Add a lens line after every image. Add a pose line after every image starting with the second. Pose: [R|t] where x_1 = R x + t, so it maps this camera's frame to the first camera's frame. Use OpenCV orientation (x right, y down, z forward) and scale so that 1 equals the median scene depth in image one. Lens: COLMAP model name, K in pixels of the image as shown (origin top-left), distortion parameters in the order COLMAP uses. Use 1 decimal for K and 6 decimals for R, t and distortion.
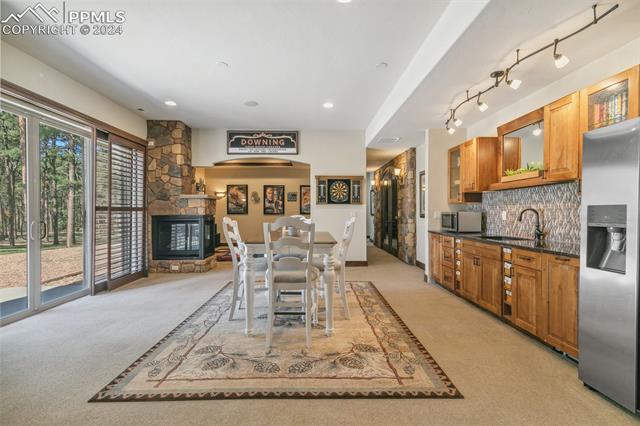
lens RADIAL K [[286.6, 0, 318.8], [0, 286.6, 211.7], [0, 0, 1]] dist [0.006573, -0.001732]
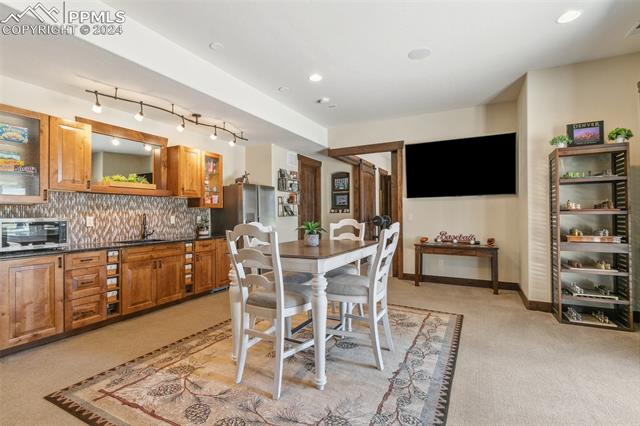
lens RADIAL K [[305.9, 0, 319.4], [0, 305.9, 213.0], [0, 0, 1]] dist [0.000532, 0.000060]
pose [[-0.873907, 0.008063, 0.486027, -0.586761], [0.006753, 0.999967, -0.004448, -0.004997], [-0.486047, -0.000605, -0.873932, 1.963838]]
